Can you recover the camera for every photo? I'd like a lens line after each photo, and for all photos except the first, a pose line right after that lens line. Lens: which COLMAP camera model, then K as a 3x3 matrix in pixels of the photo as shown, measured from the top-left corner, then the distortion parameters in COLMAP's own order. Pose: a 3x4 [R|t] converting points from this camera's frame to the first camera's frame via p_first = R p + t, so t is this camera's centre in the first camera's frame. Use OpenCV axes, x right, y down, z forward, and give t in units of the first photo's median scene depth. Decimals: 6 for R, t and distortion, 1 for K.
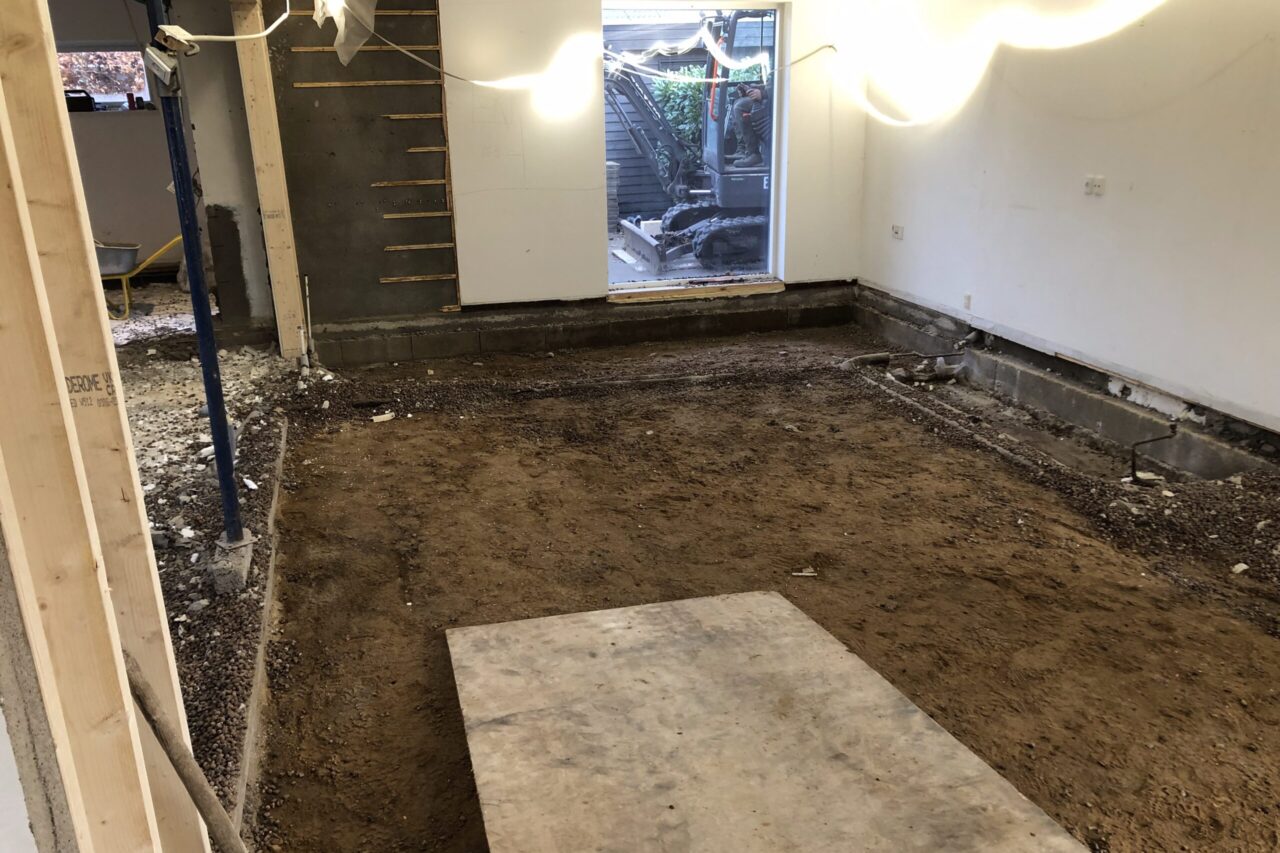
lens RADIAL K [[1022.7, 0, 636.4], [0, 1022.7, 417.6], [0, 0, 1]] dist [0.002562, 0.008529]
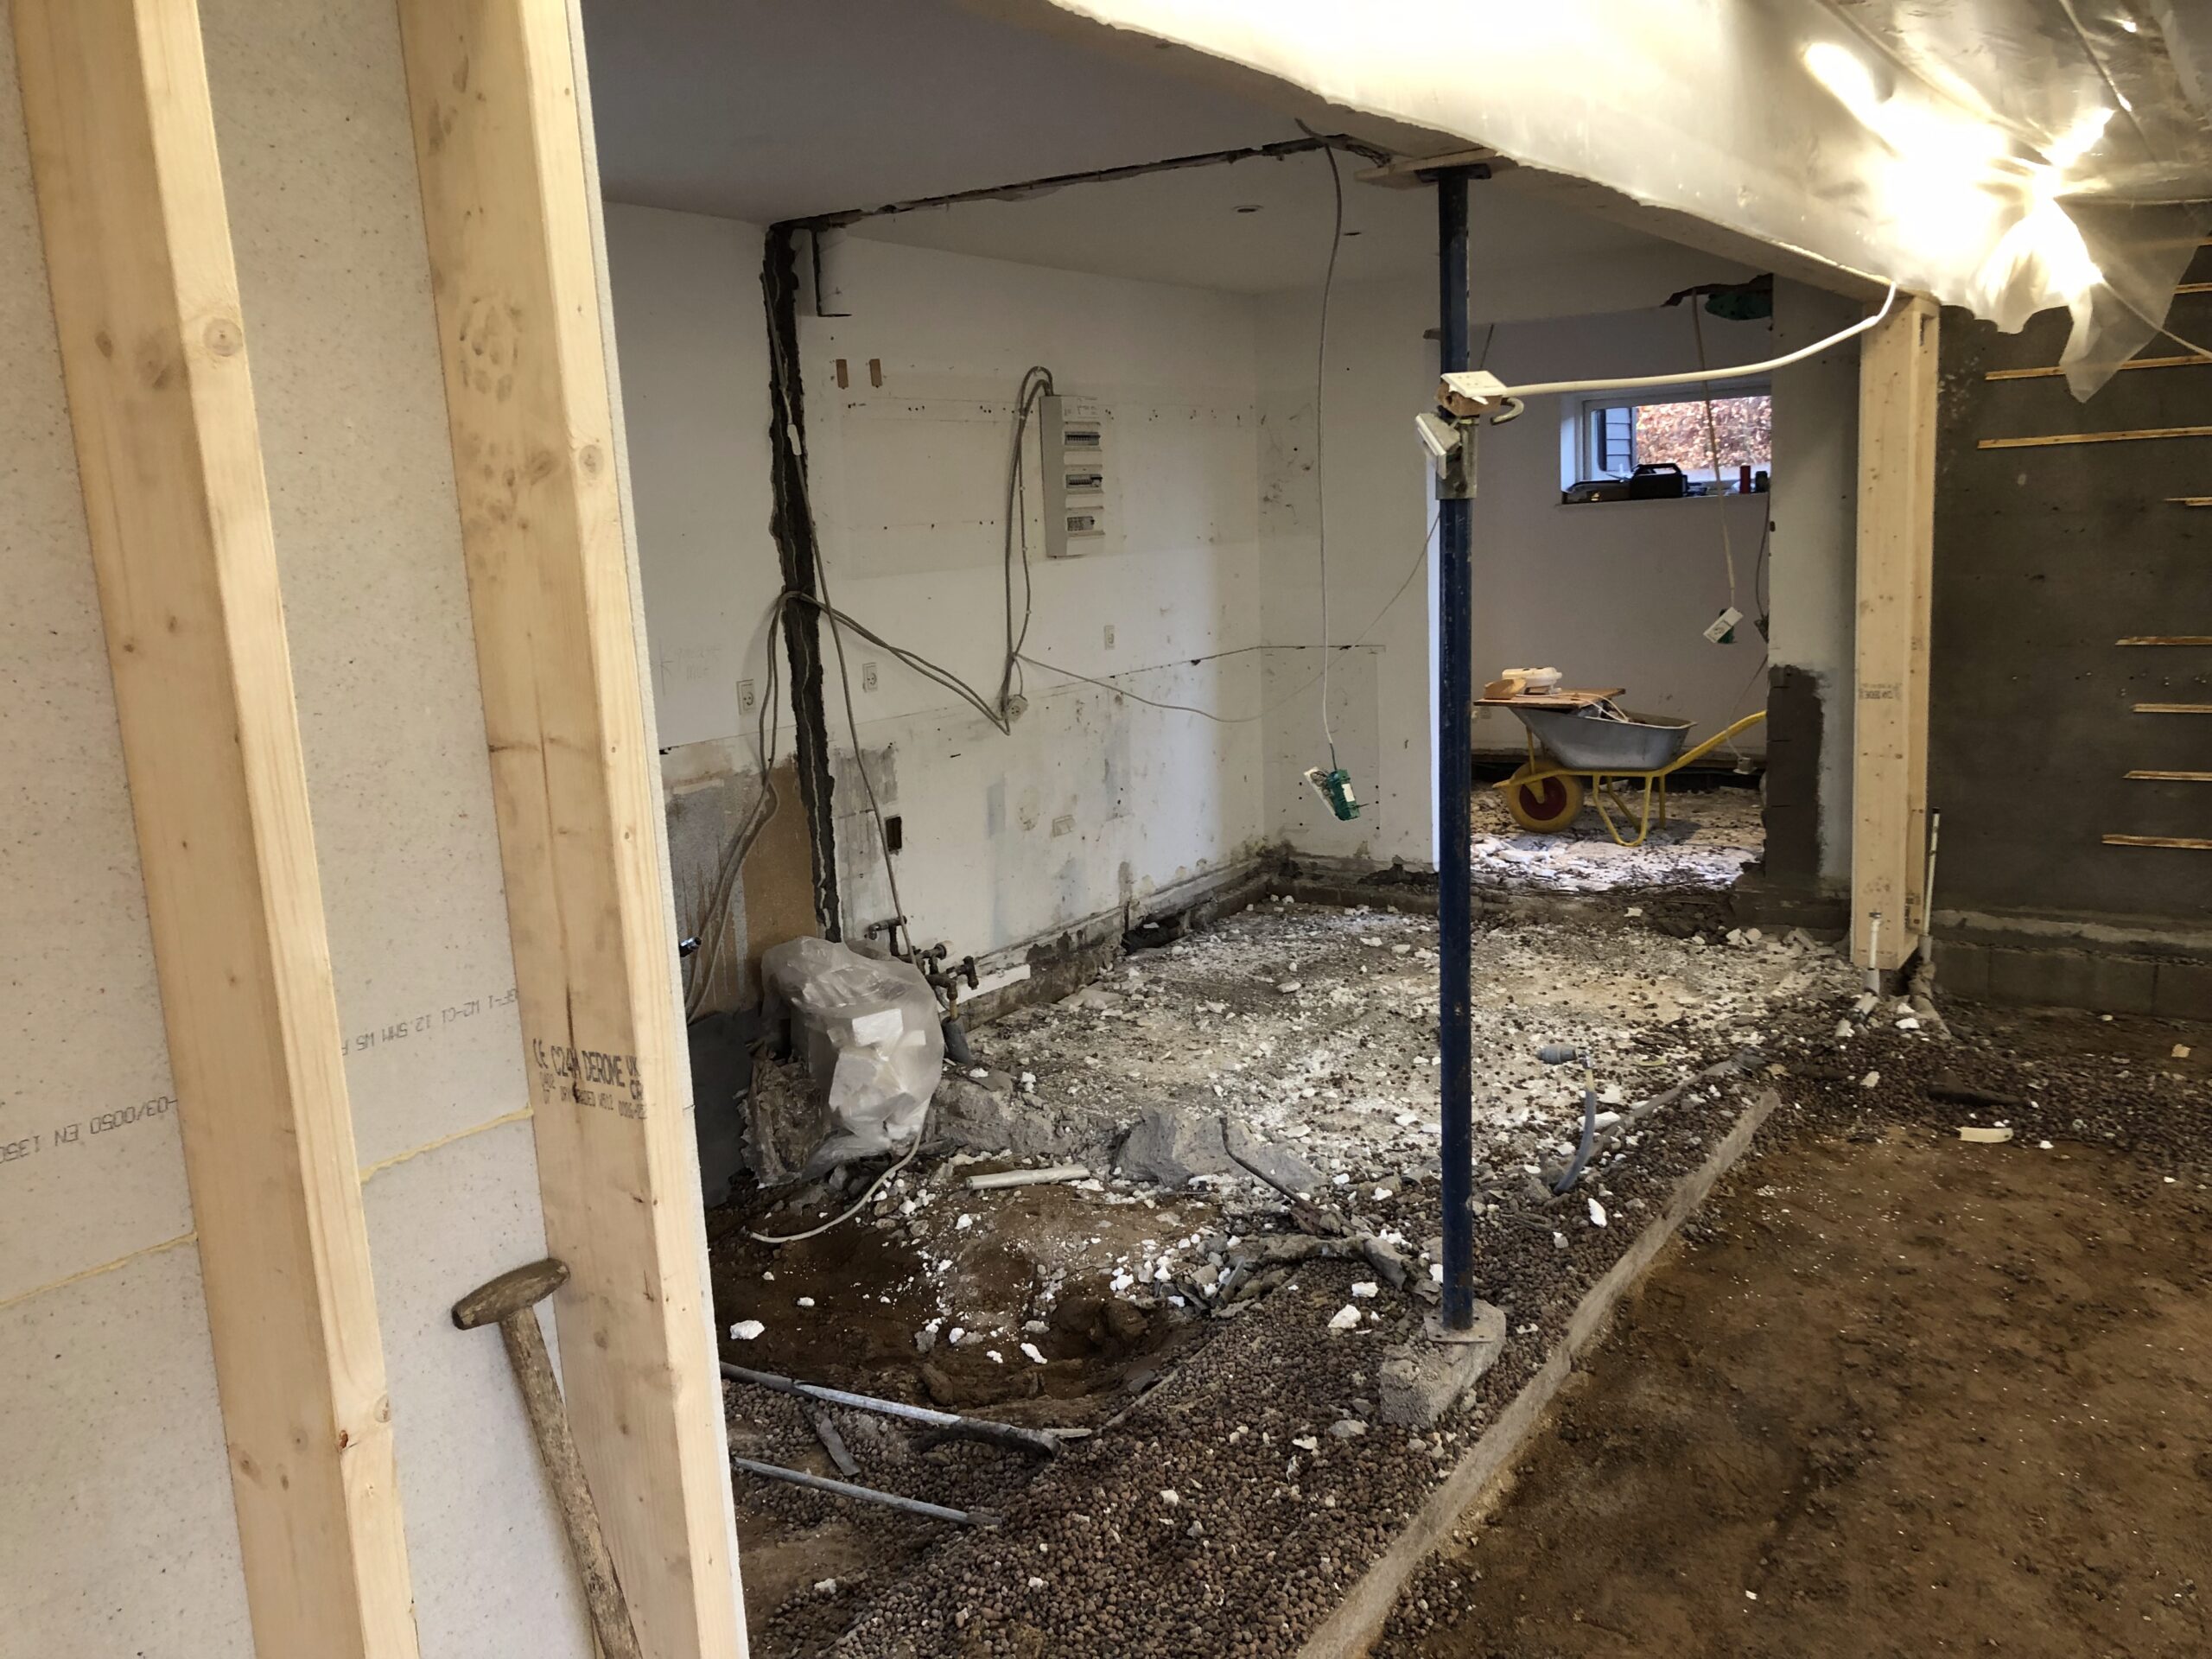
lens RADIAL K [[1773.3, 0, 1106.0], [0, 1773.3, 829.5], [0, 0, 1]] dist [0.006313, 0.001594]
pose [[0.651371, 0.123471, -0.748646, 0.079500], [-0.195268, 0.980716, -0.008151, -0.050011], [0.733203, 0.151496, 0.662920, 0.137556]]
